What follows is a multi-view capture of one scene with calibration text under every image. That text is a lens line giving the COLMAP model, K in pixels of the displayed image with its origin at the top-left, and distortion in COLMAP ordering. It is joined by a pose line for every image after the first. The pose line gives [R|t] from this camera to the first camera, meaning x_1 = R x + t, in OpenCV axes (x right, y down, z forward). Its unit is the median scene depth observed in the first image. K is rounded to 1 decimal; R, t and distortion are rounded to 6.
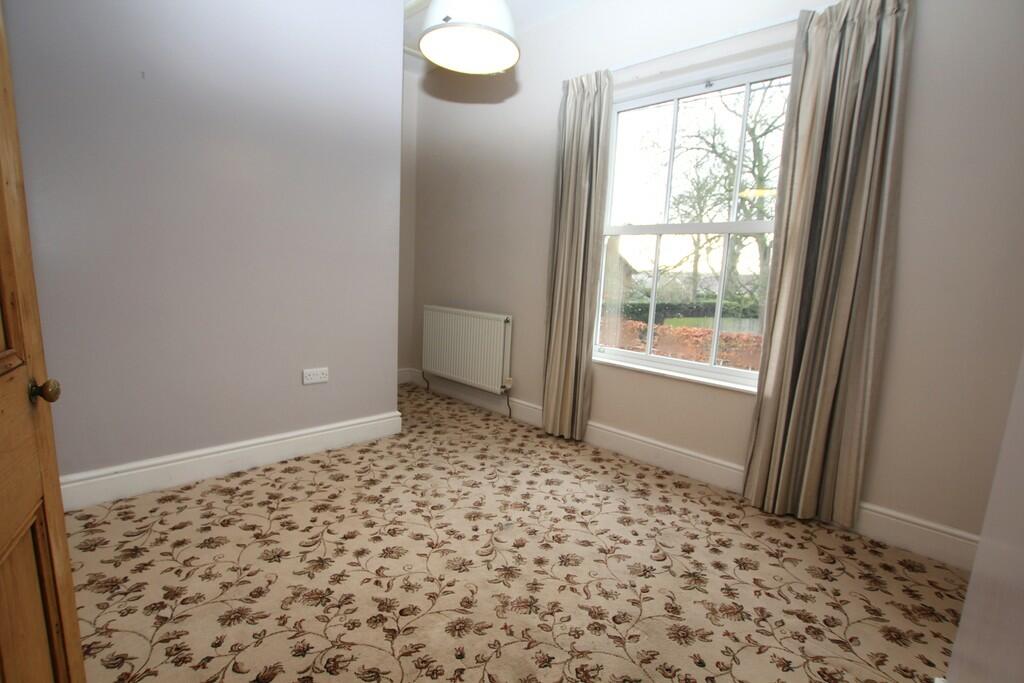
lens RADIAL K [[458.7, 0, 512.0], [0, 458.7, 341.5], [0, 0, 1]] dist [-0.024081, 0.000292]
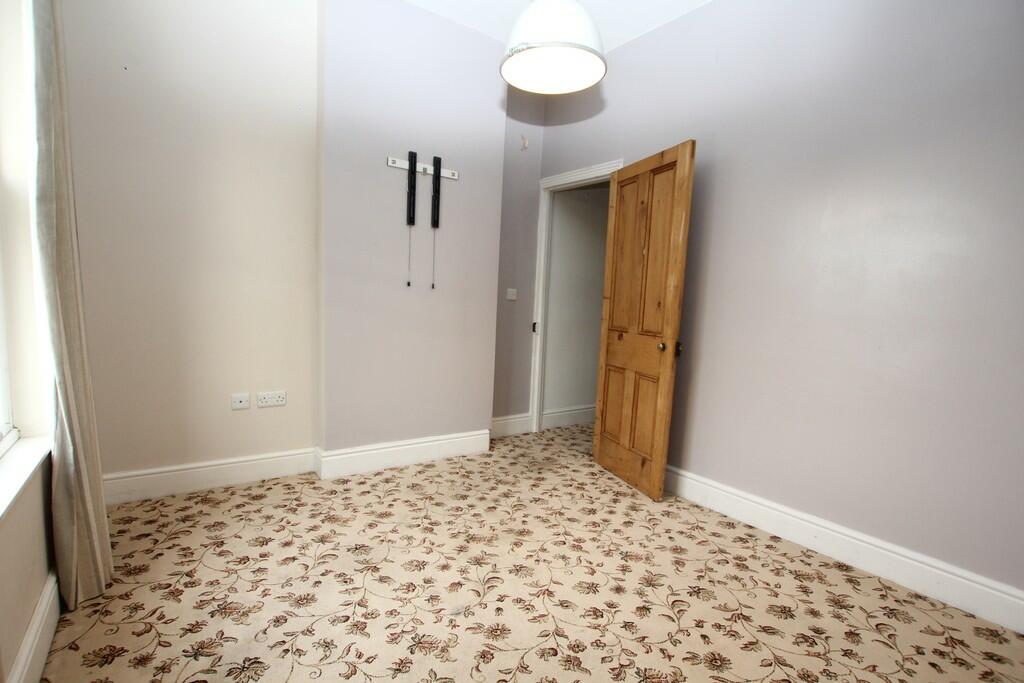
lens RADIAL K [[458.7, 0, 512.0], [0, 458.7, 341.5], [0, 0, 1]] dist [-0.024081, 0.000292]
pose [[-0.980638, -0.108599, 0.162955, -0.201159], [-0.065825, 0.966521, 0.248002, -0.284429], [-0.184433, 0.232474, -0.954956, 1.822583]]
